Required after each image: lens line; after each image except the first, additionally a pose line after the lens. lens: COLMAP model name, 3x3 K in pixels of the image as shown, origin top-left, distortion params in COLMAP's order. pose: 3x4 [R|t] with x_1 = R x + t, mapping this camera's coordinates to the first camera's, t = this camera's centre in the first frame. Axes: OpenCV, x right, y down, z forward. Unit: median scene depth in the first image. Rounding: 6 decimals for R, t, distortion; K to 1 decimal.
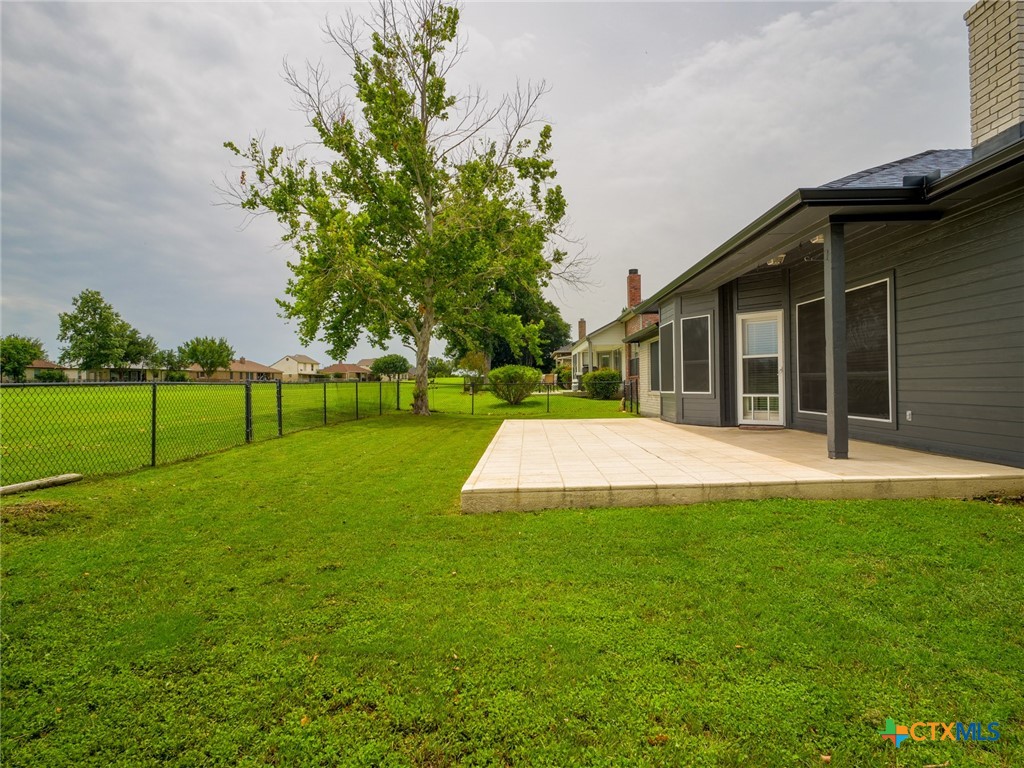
lens RADIAL K [[557.2, 0, 511.7], [0, 557.2, 384.8], [0, 0, 1]] dist [-0.018438, 0.003482]
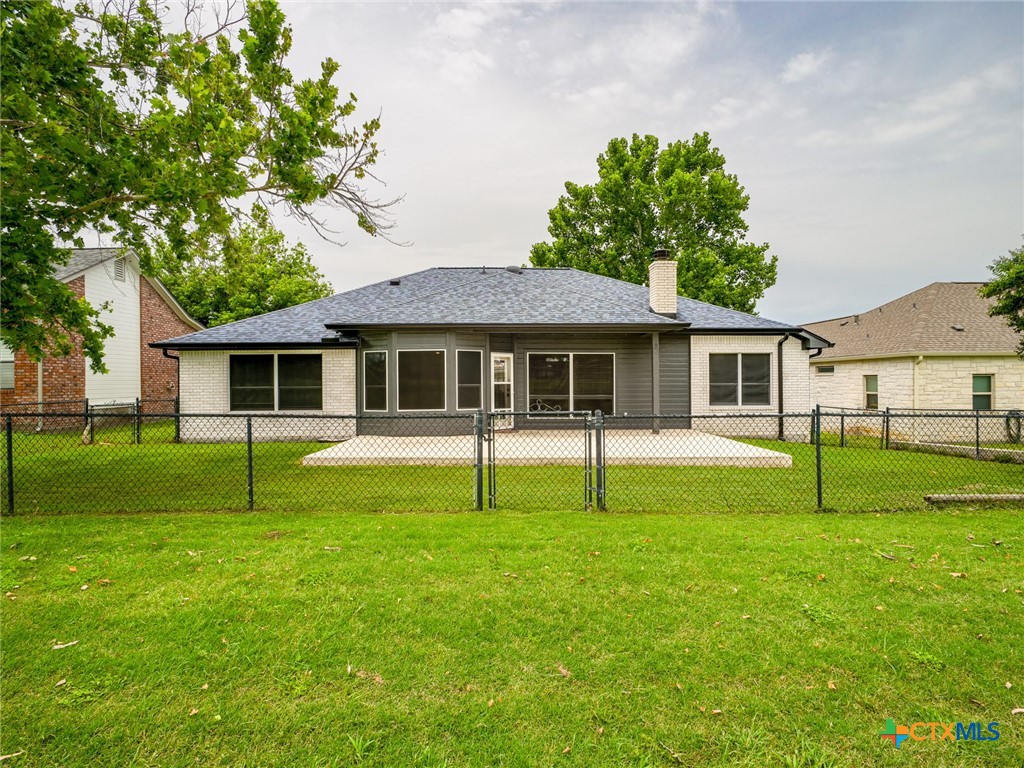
lens RADIAL K [[557.2, 0, 508.3], [0, 557.2, 383.2], [0, 0, 1]] dist [-0.018438, 0.003482]
pose [[-0.057201, 0.016053, 0.998234, -1.066983], [0.005240, 0.999862, -0.015779, -0.028312], [-0.998349, 0.004329, -0.057277, 1.096531]]
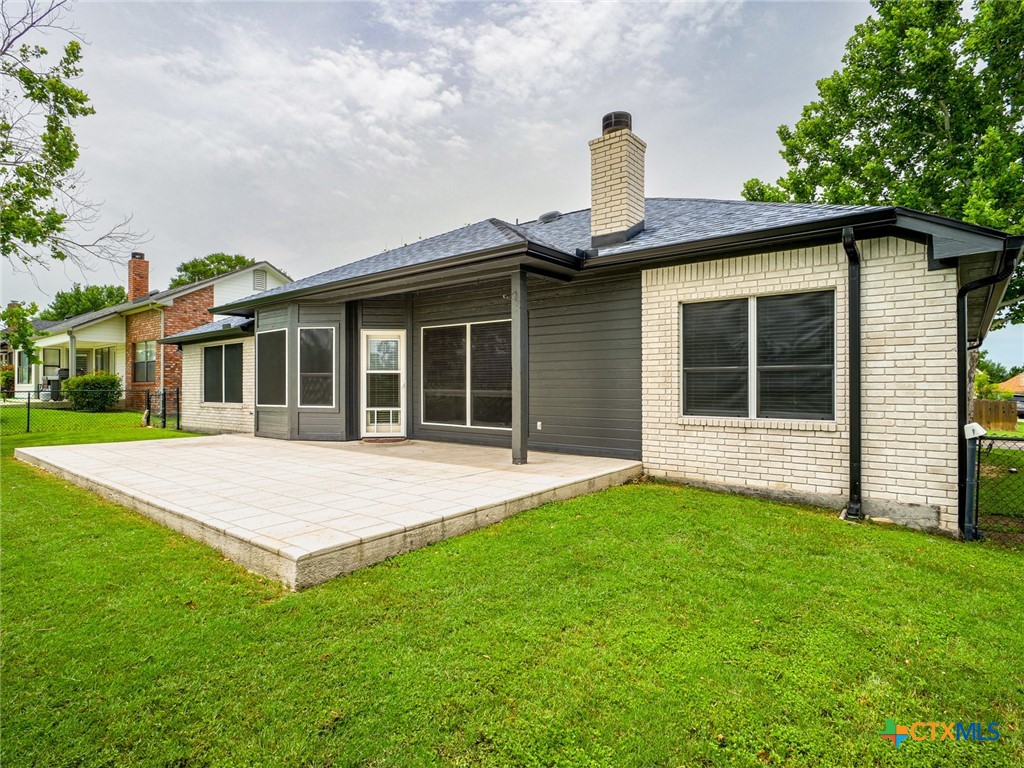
lens RADIAL K [[557.2, 0, 512.3], [0, 557.2, 385.2], [0, 0, 1]] dist [-0.018438, 0.003482]
pose [[0.611586, 0.016367, 0.791009, -0.244423], [-0.009110, 0.999865, -0.013646, -0.014216], [-0.791125, 0.001140, 0.611653, 0.163678]]
